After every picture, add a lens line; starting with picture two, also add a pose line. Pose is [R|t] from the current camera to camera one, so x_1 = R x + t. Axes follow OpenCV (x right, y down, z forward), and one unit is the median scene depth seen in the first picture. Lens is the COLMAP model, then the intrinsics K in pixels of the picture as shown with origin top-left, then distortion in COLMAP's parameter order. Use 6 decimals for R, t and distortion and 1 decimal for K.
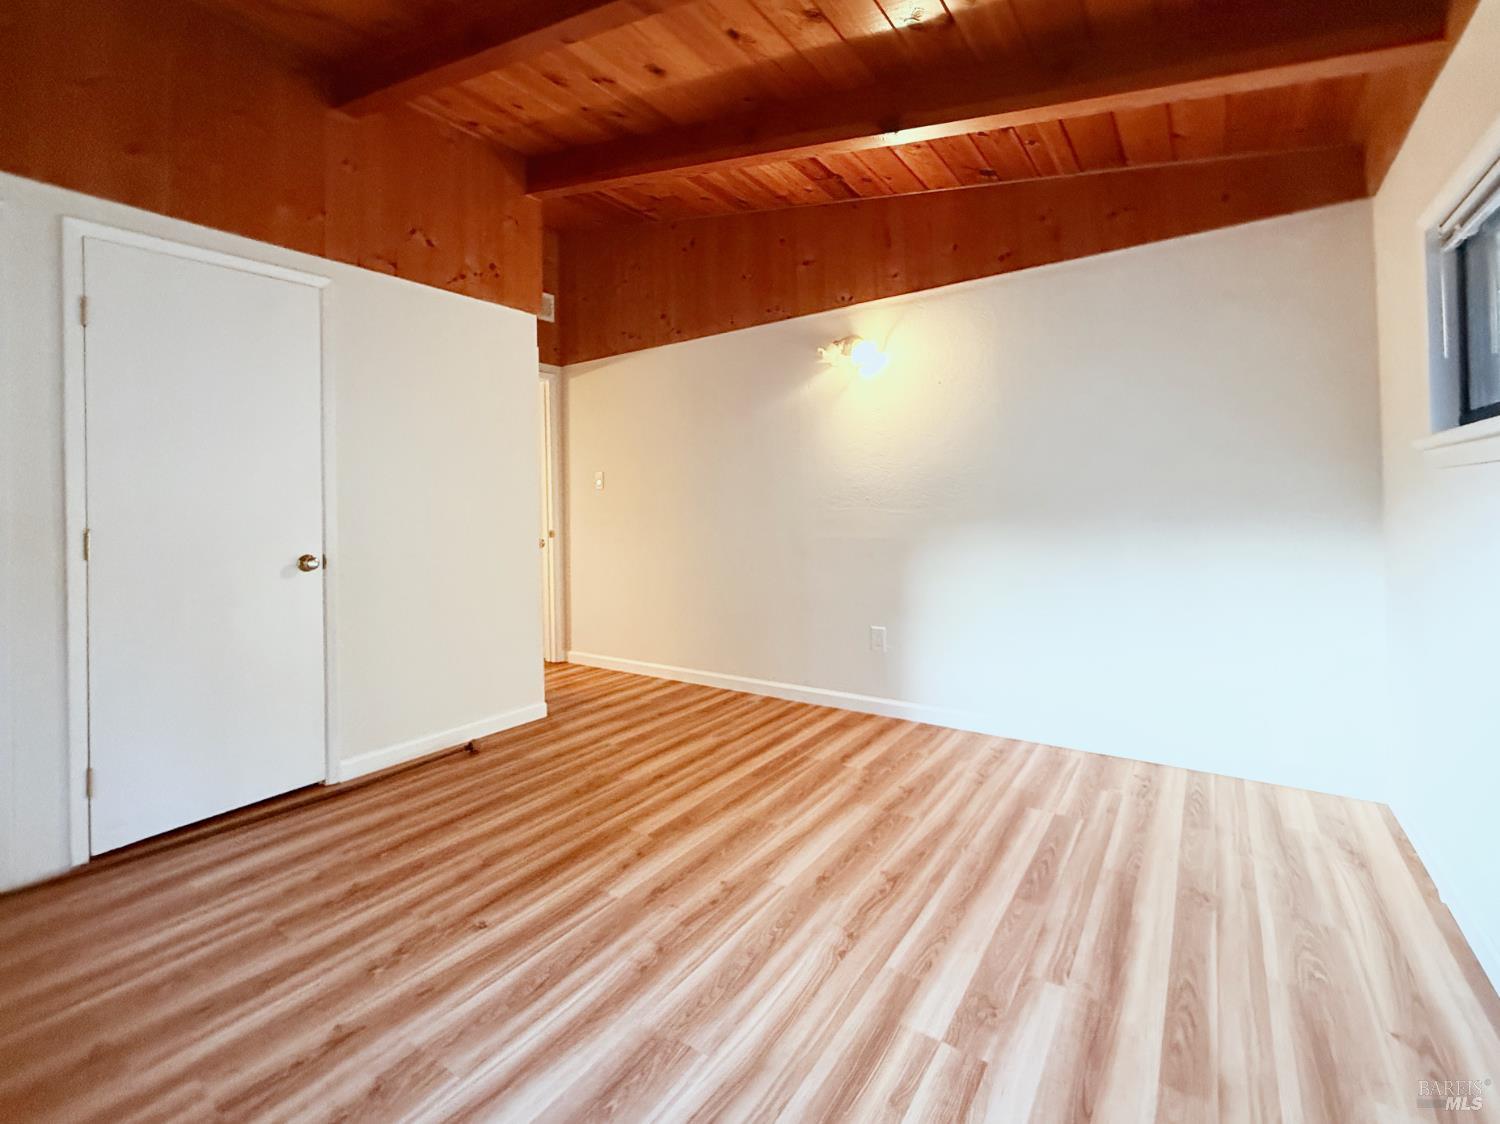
lens RADIAL K [[600.0, 0, 749.7], [0, 600.0, 561.7], [0, 0, 1]] dist [-0.001435, -0.000052]
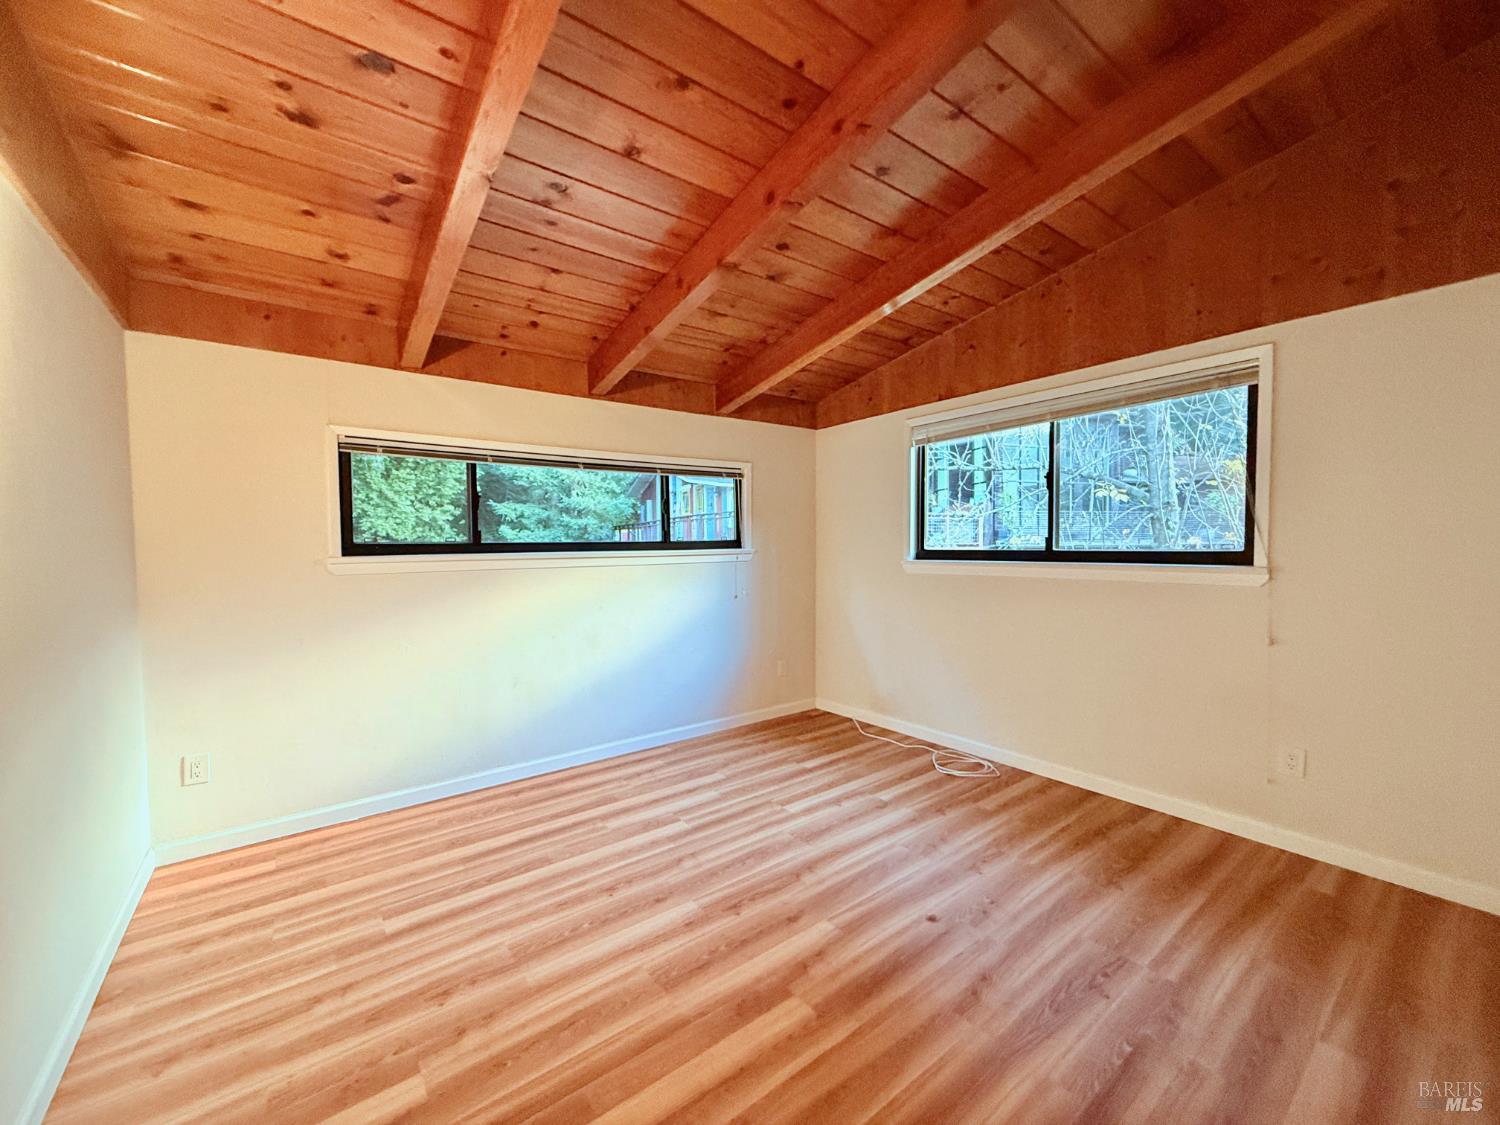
lens RADIAL K [[600.0, 0, 750.6], [0, 600.0, 565.2], [0, 0, 1]] dist [-0.001435, -0.000052]
pose [[-0.946042, 0.018814, 0.323496, -0.476239], [0.063995, 0.989499, 0.129602, -0.298584], [-0.317661, 0.143311, -0.937312, 2.065649]]
